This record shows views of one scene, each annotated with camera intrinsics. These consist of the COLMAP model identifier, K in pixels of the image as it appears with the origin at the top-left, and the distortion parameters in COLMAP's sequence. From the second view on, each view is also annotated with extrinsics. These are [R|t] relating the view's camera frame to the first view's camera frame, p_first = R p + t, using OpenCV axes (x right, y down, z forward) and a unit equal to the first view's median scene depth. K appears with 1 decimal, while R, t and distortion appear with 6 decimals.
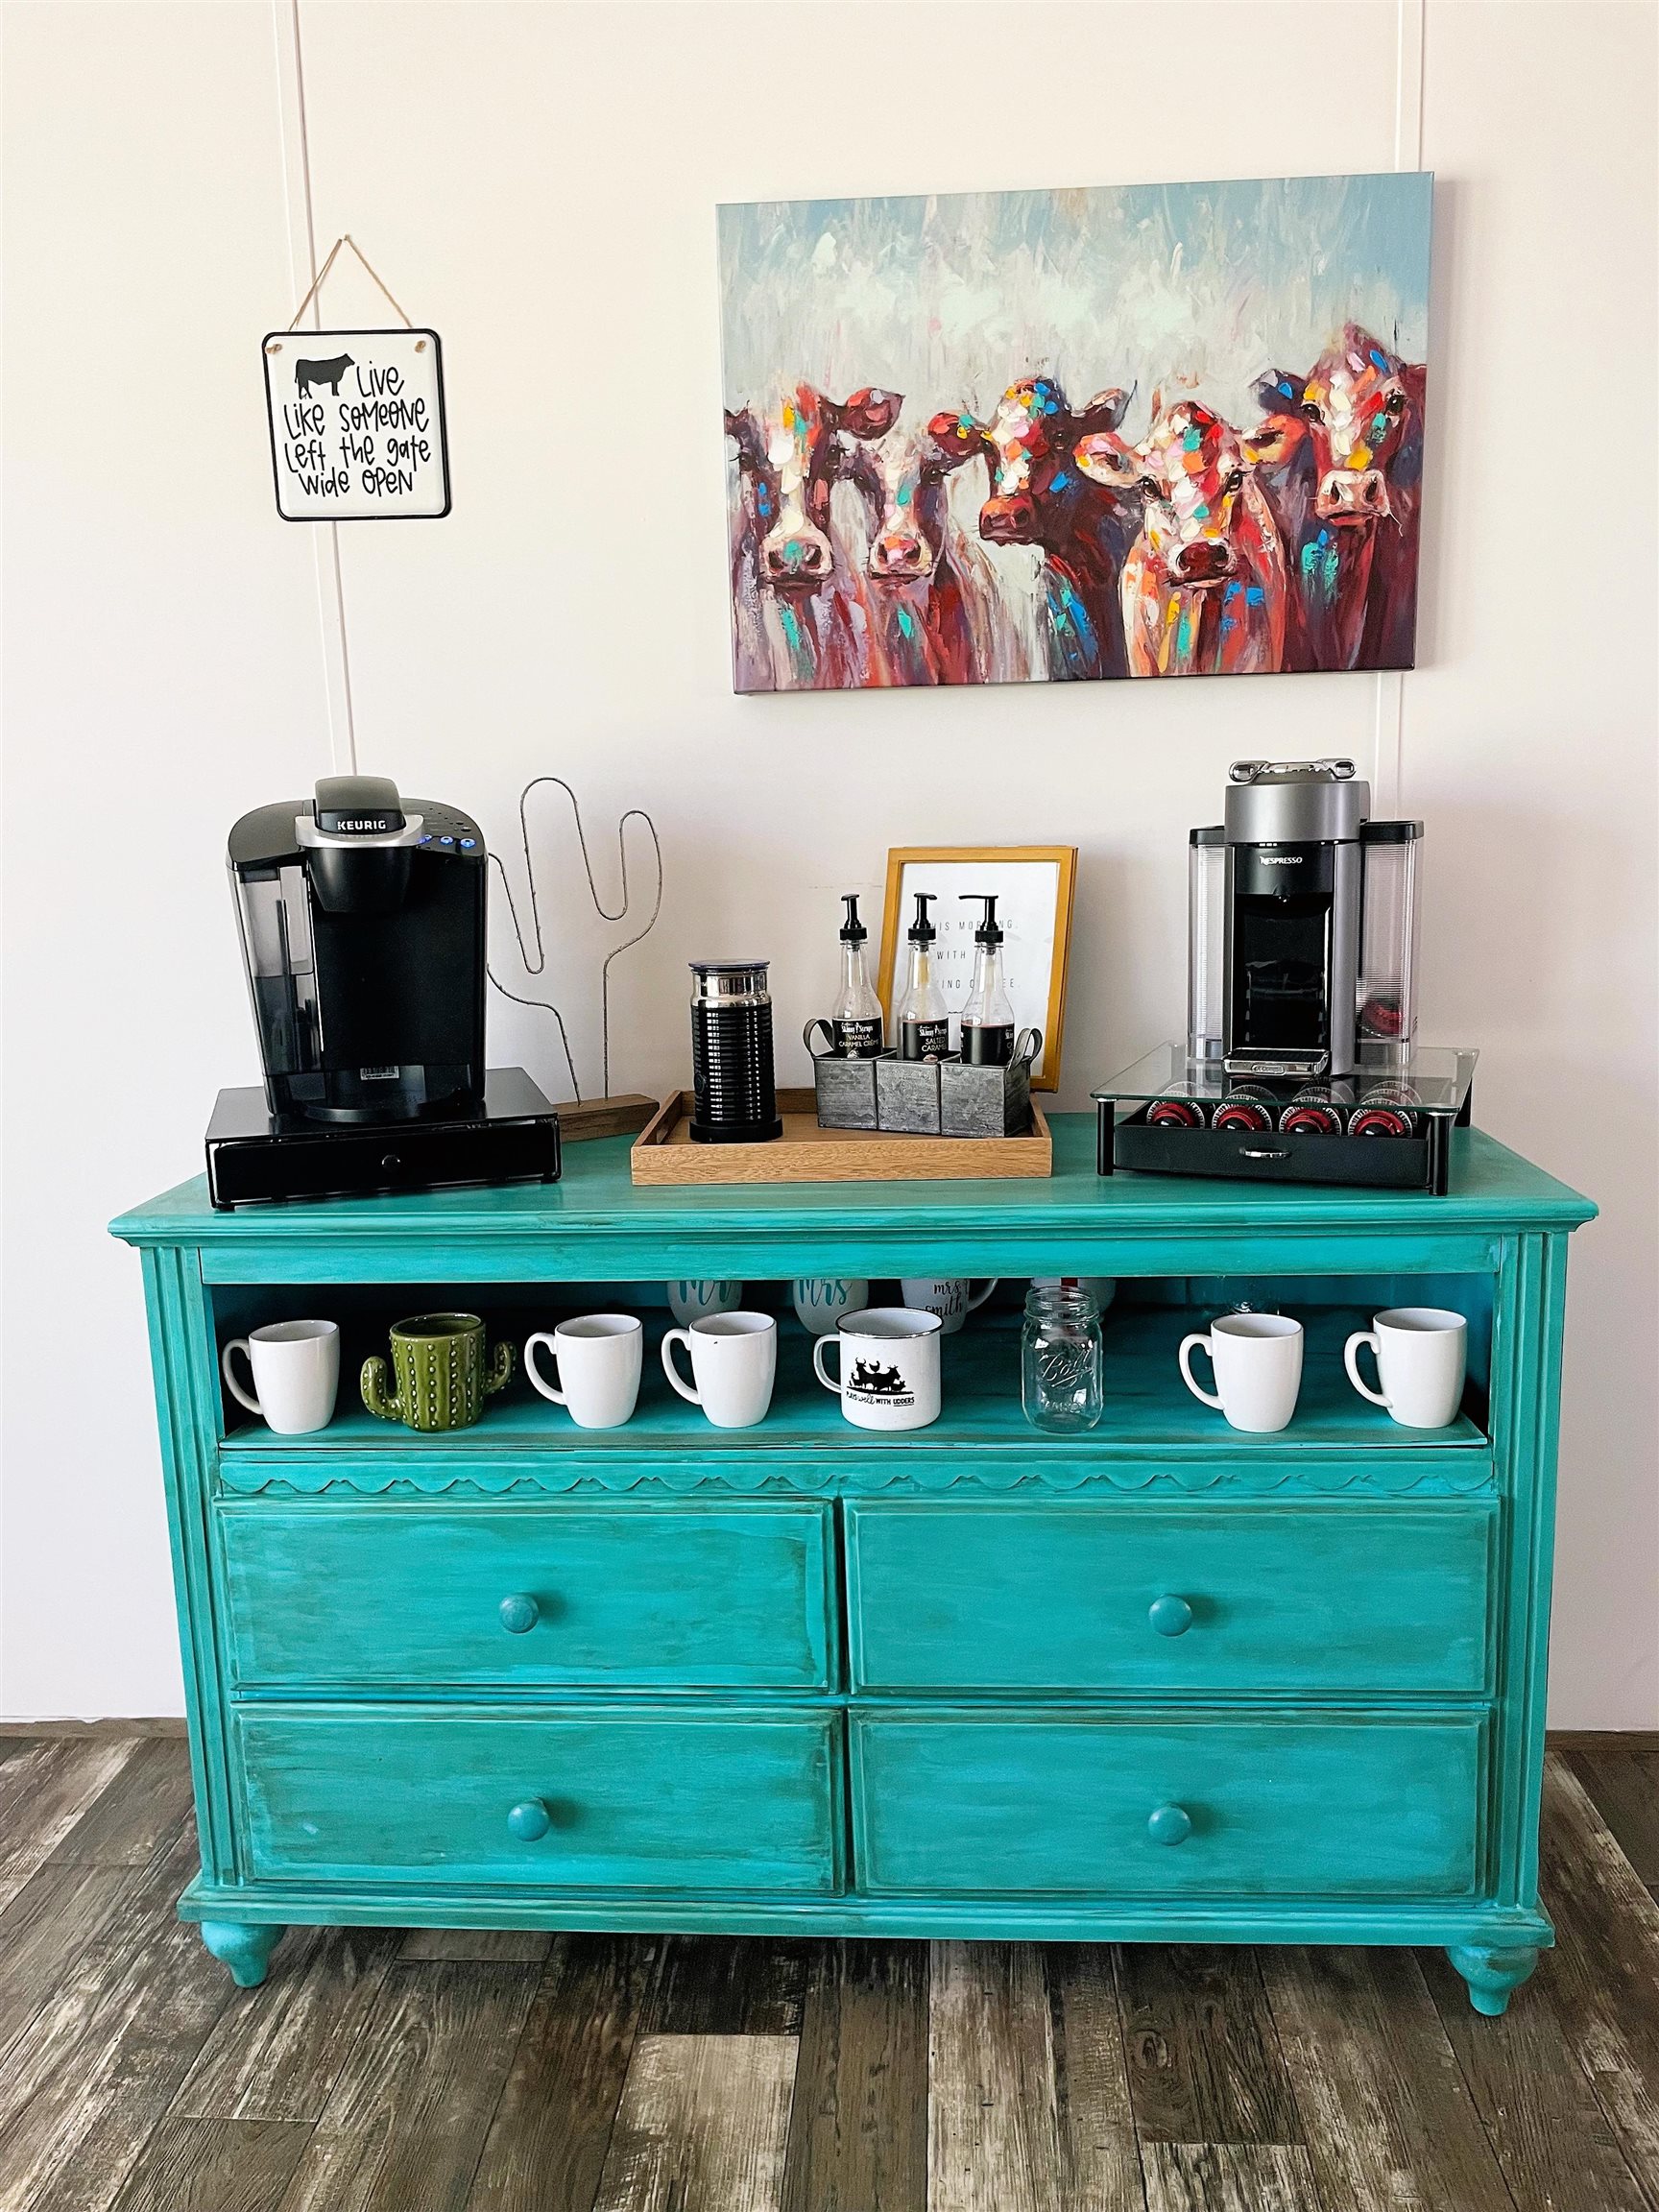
lens RADIAL K [[1675.9, 0, 862.7], [0, 1675.9, 1097.3], [0, 0, 1]] dist [0.089452, -0.125086]
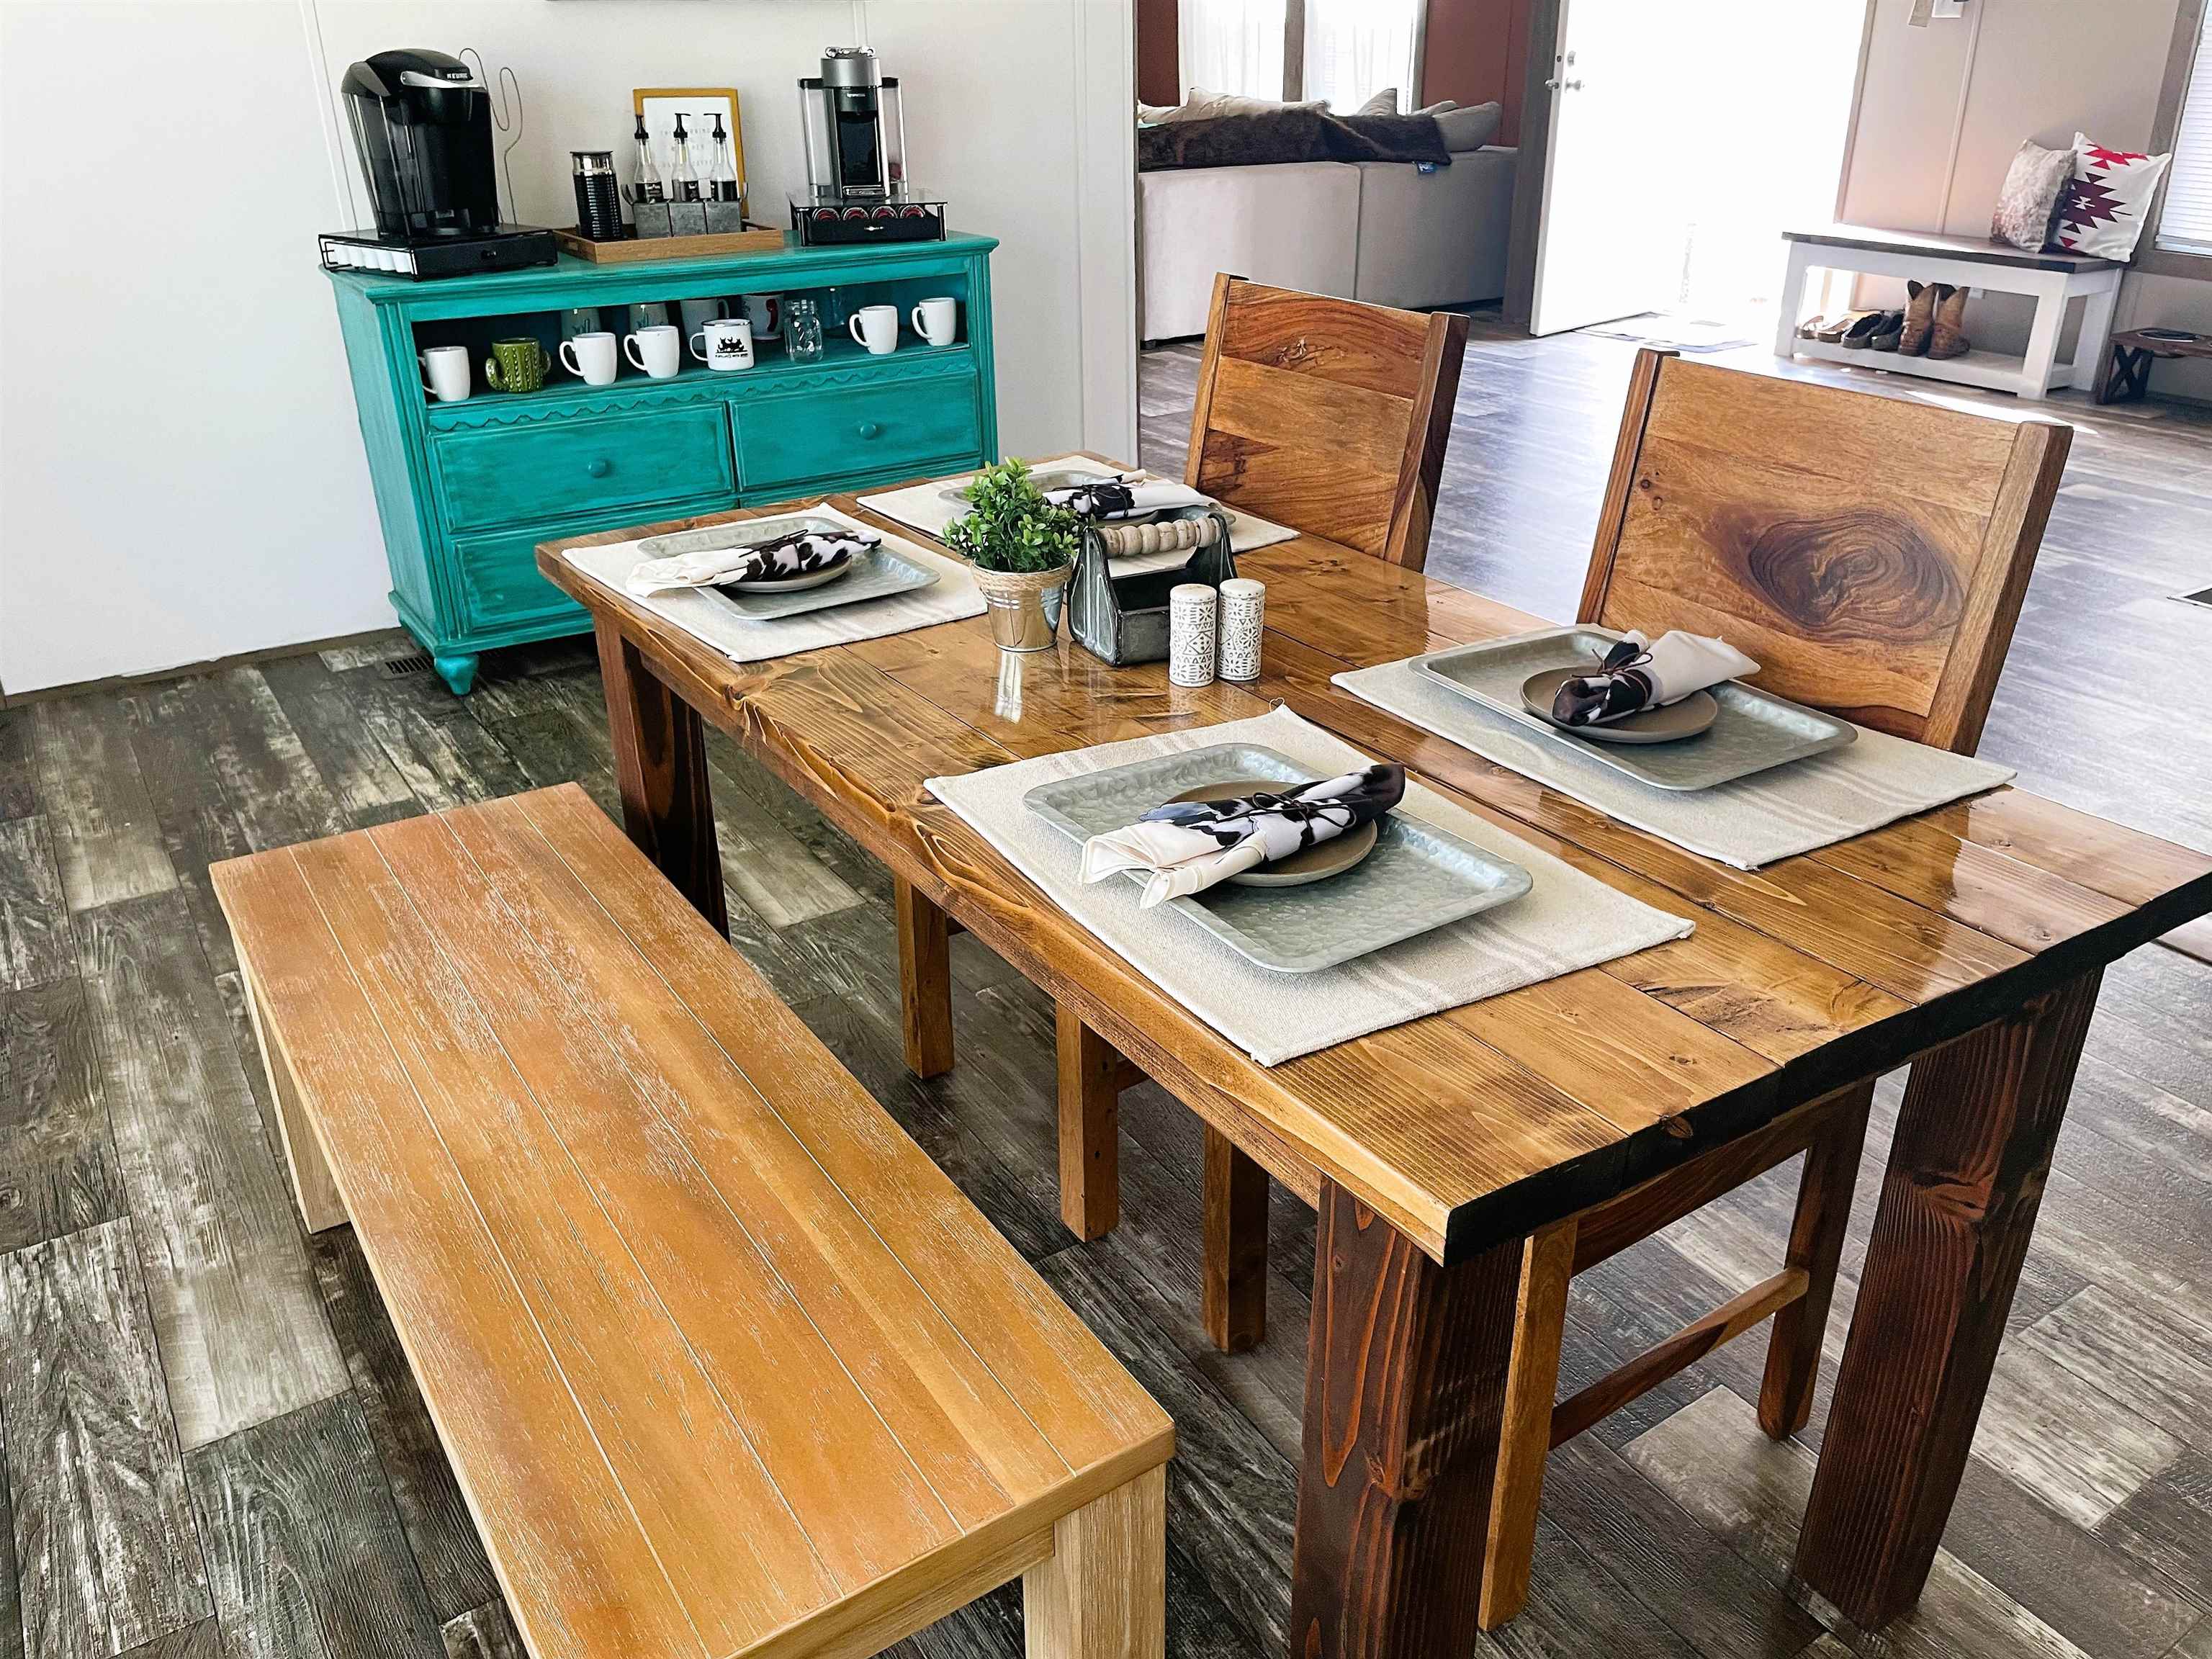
lens RADIAL K [[1675.9, 0, 1125.6], [0, 1675.9, 814.7], [0, 0, 1]] dist [0.089452, -0.125086]
pose [[0.799165, -0.238113, 0.551940, -0.868185], [0.095918, 0.956947, 0.273957, 0.178480], [-0.593410, -0.165996, 0.787597, -1.073117]]
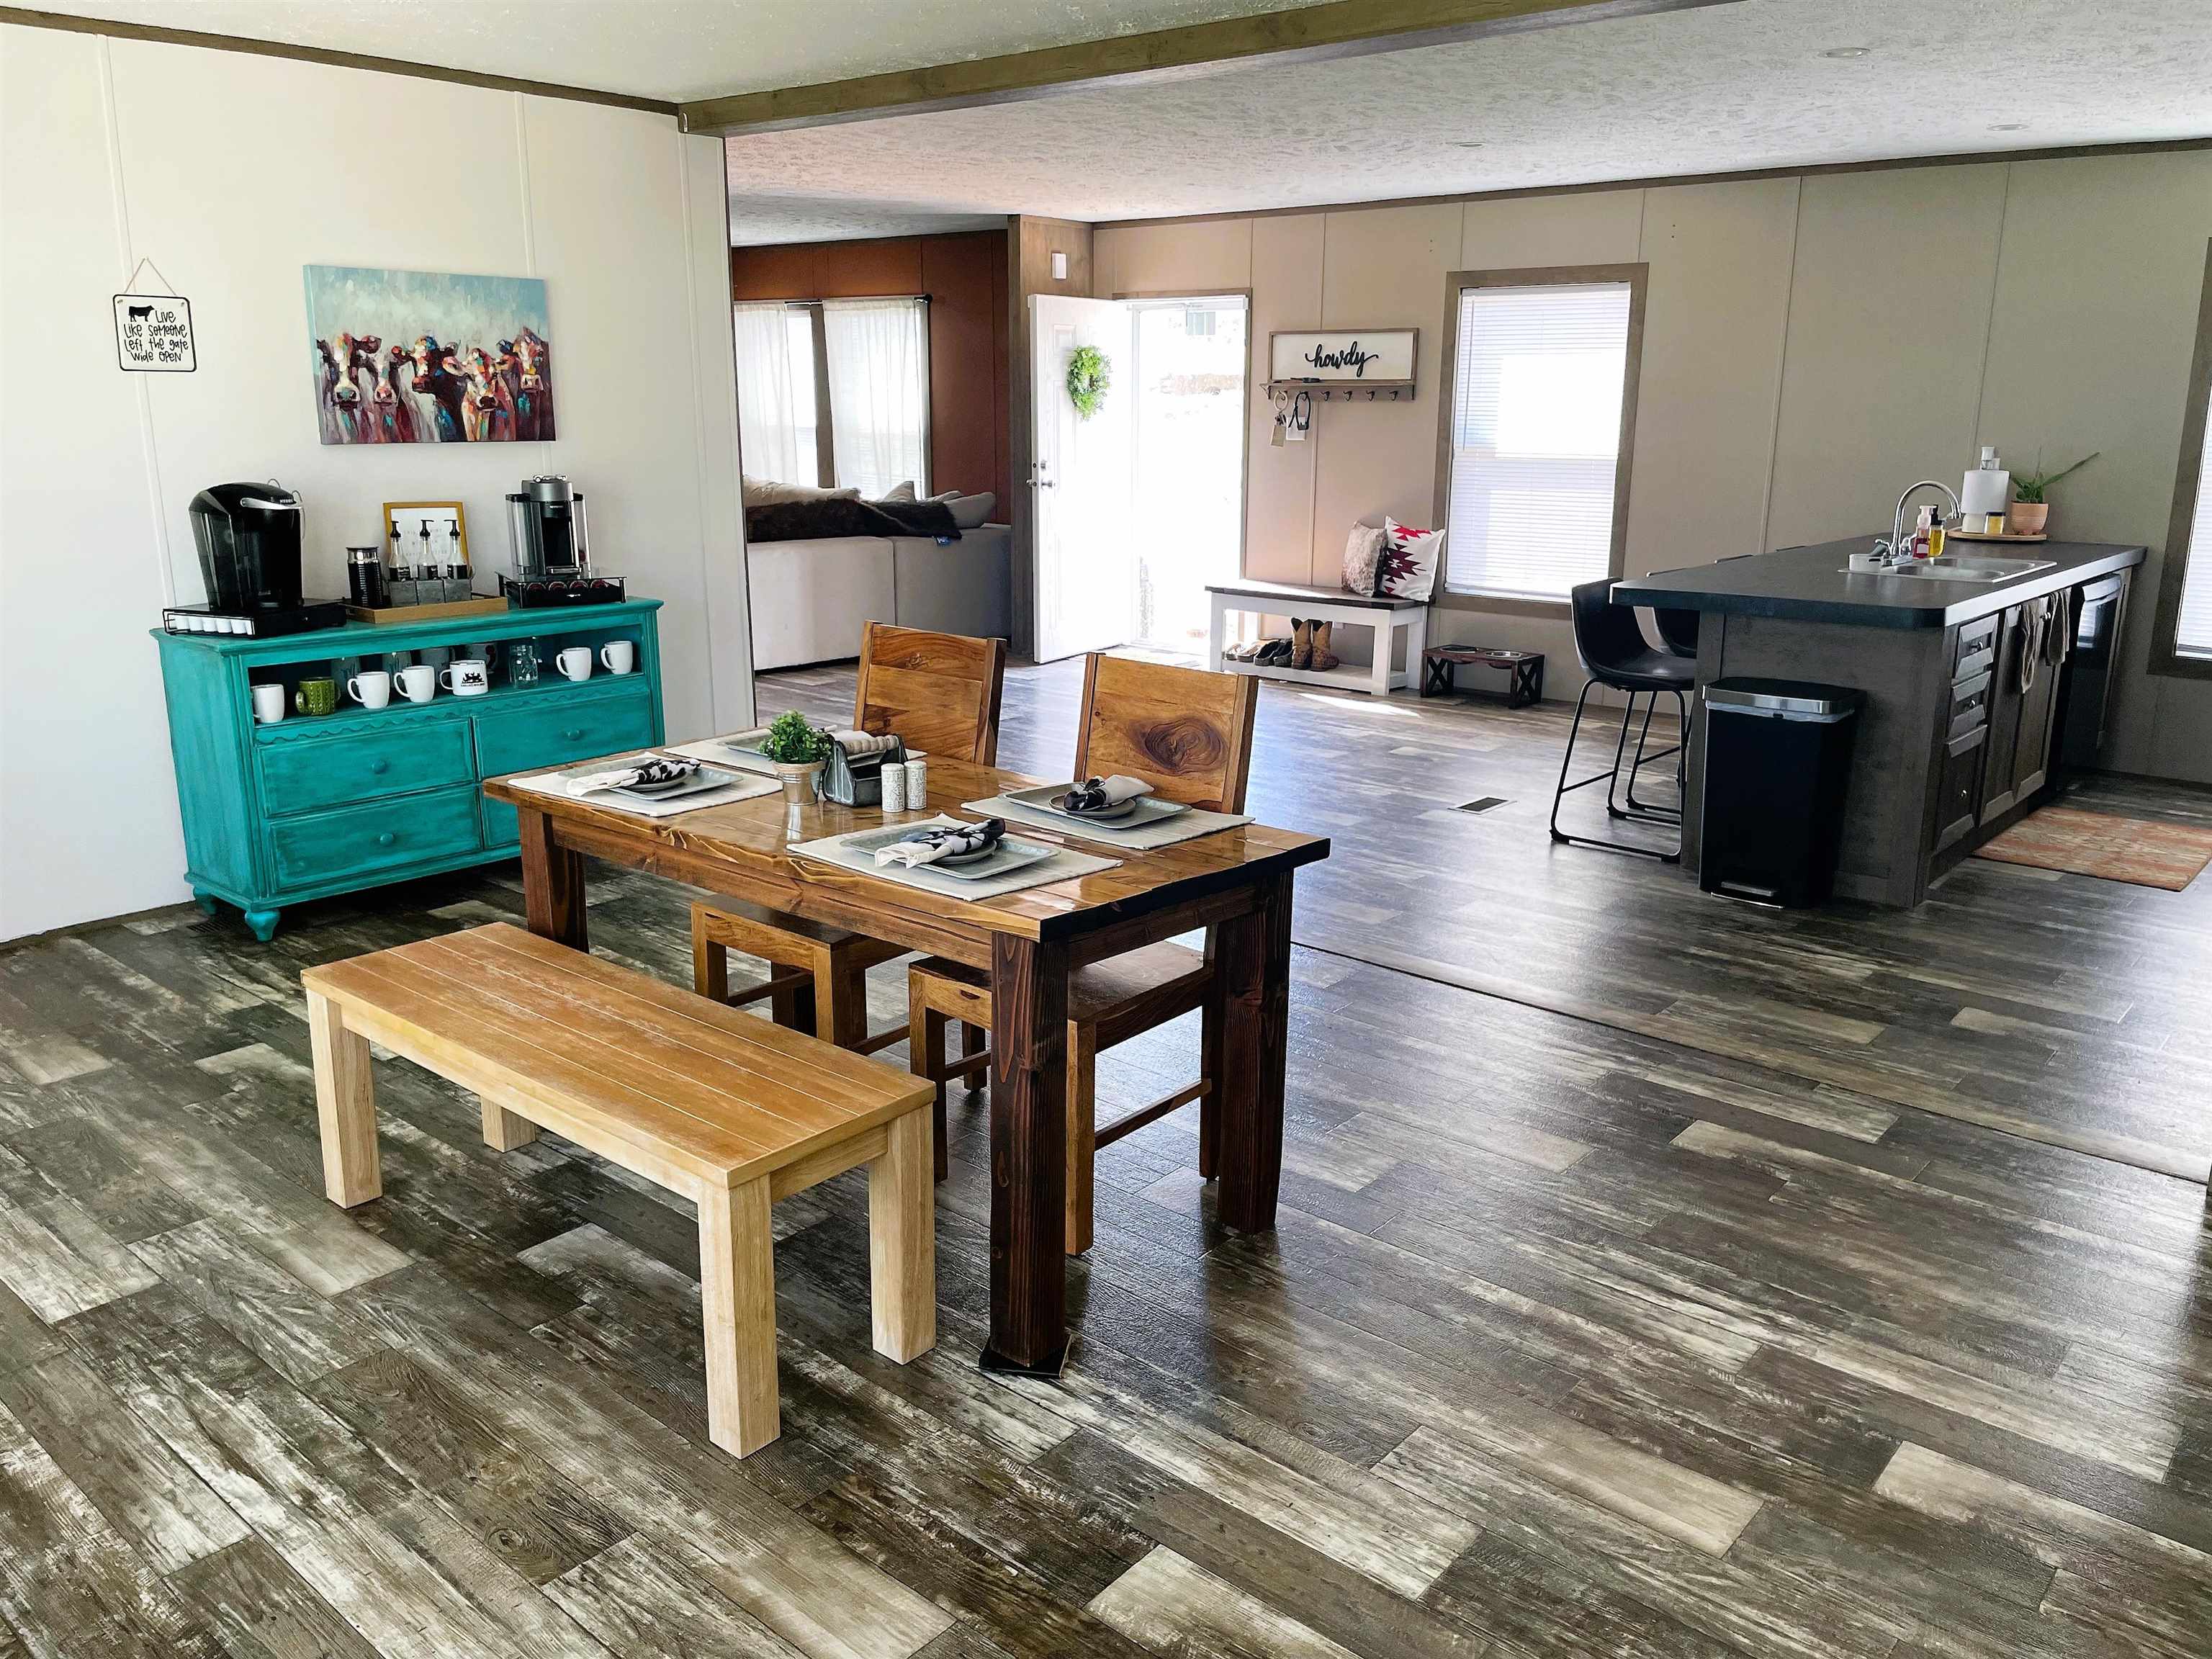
lens RADIAL K [[1675.9, 0, 1114.6], [0, 1675.9, 830.9], [0, 0, 1]] dist [0.089452, -0.125086]
pose [[0.605140, -0.172822, 0.777134, -1.575986], [0.122305, 0.984747, 0.123755, 0.183025], [-0.786668, 0.020158, 0.617047, -1.668133]]
